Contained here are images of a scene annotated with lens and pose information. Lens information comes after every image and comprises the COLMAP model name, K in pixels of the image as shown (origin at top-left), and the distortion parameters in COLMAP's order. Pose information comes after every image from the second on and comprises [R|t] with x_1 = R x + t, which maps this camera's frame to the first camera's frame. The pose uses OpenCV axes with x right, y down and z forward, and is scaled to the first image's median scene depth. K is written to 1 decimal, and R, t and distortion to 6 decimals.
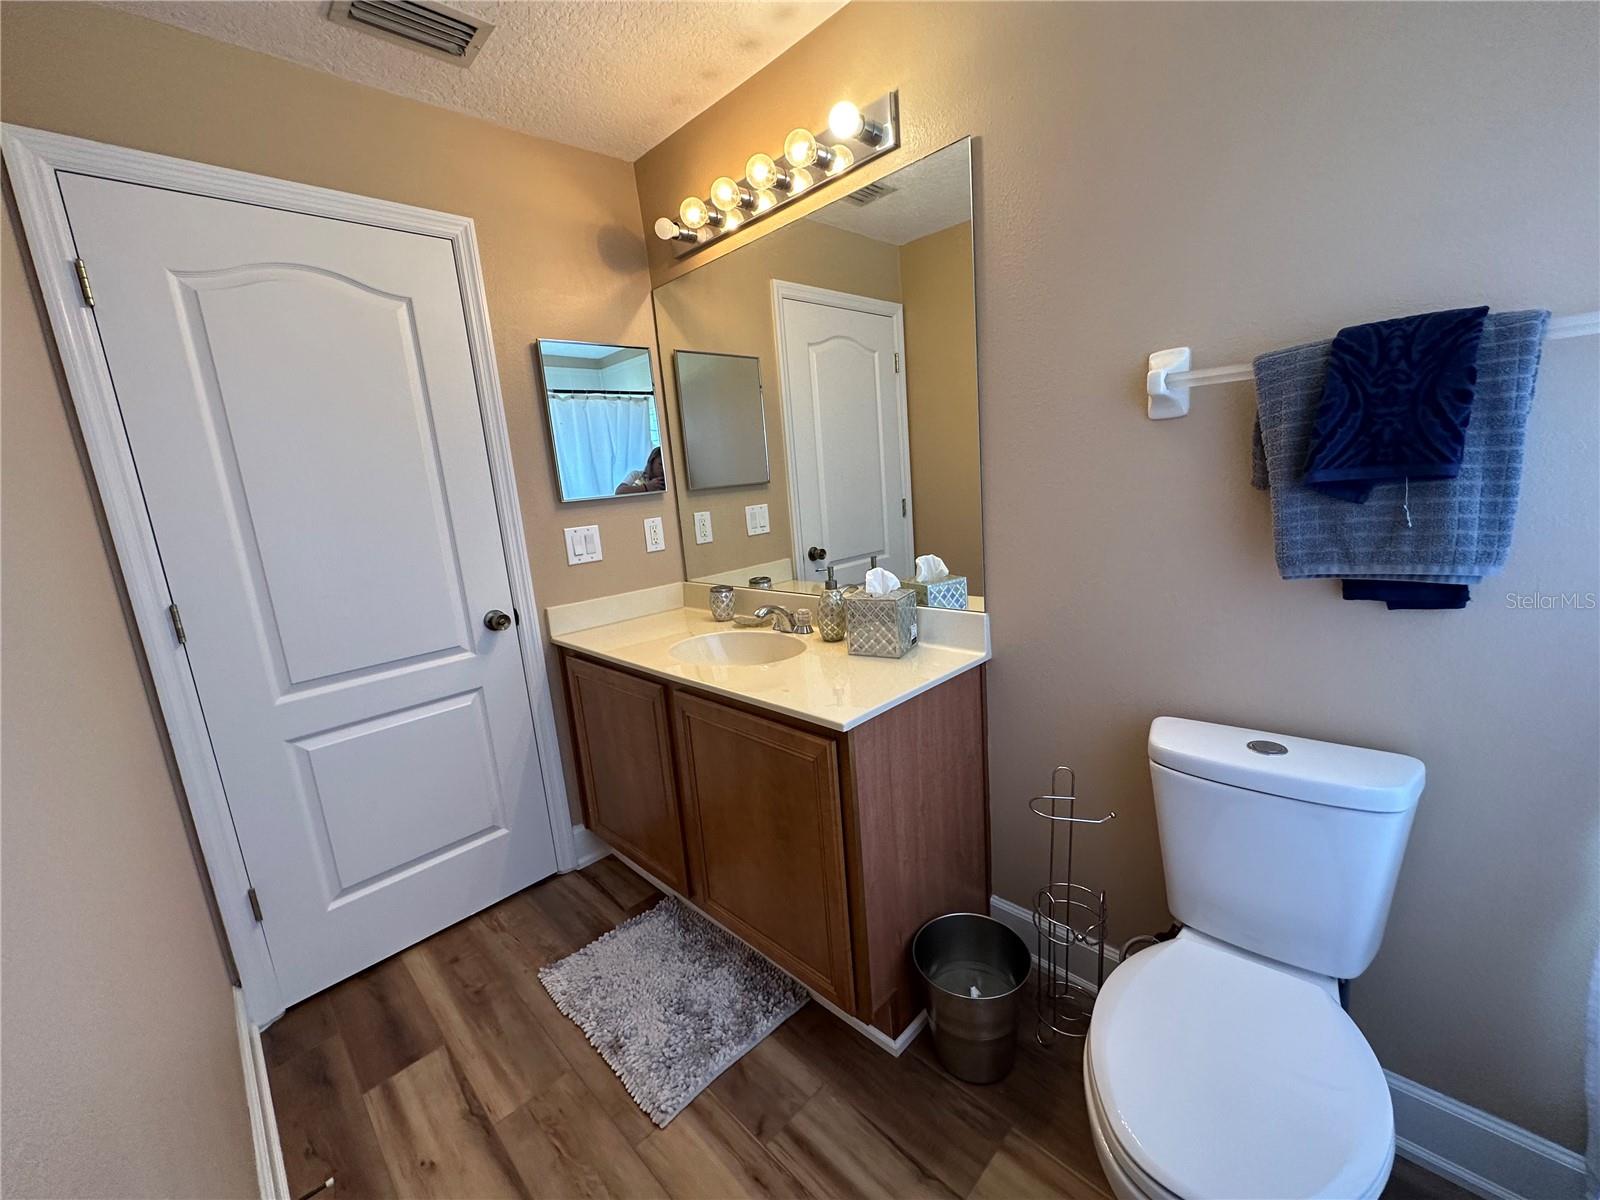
lens RADIAL K [[638.0, 0, 802.2], [0, 638.0, 603.5], [0, 0, 1]] dist [-0.004270, 0.001238]
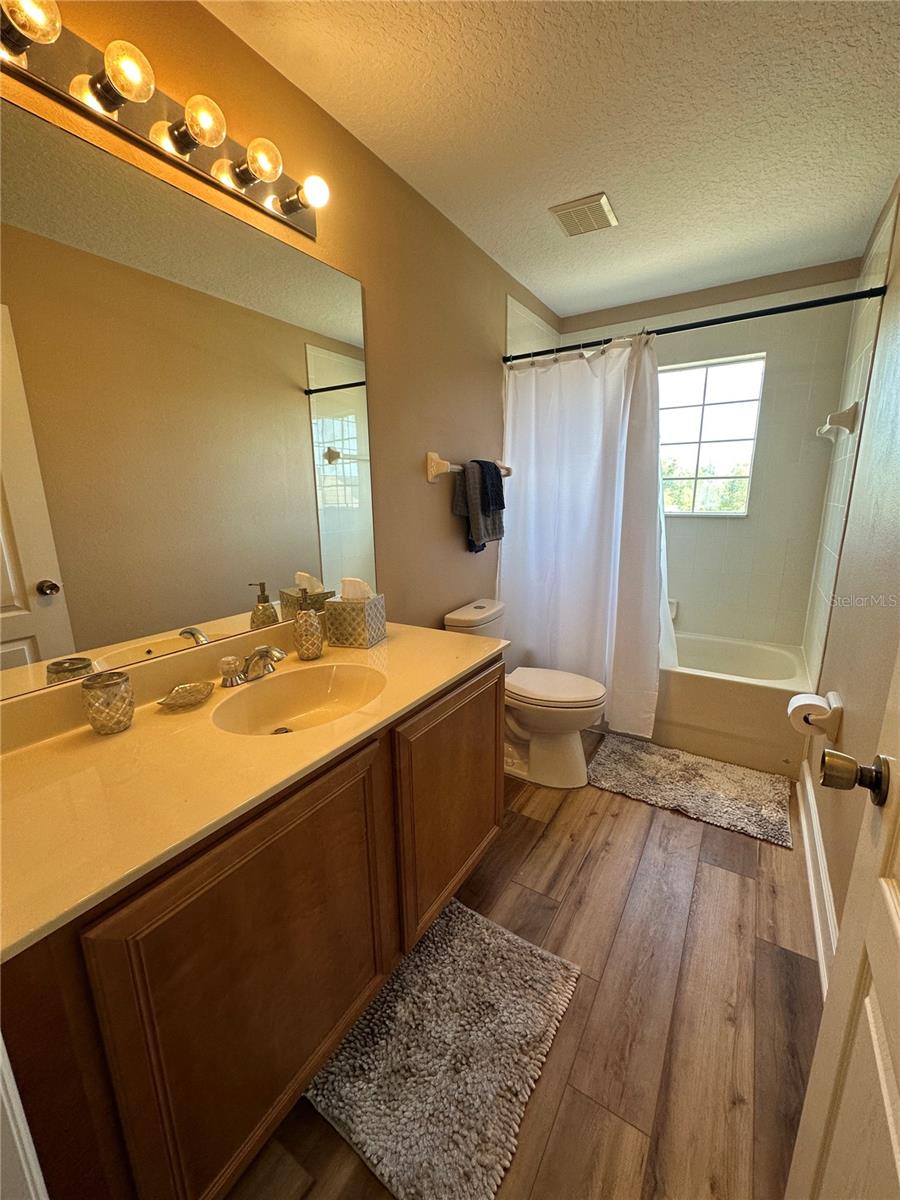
lens RADIAL K [[478.5, 0, 453.1], [0, 478.5, 599.8], [0, 0, 1]] dist [-0.004270, 0.001238]
pose [[-0.225324, -0.135282, 0.964846, -1.048659], [0.211172, 0.959990, 0.183917, -0.179853], [-0.951123, 0.245189, -0.187741, 1.265738]]
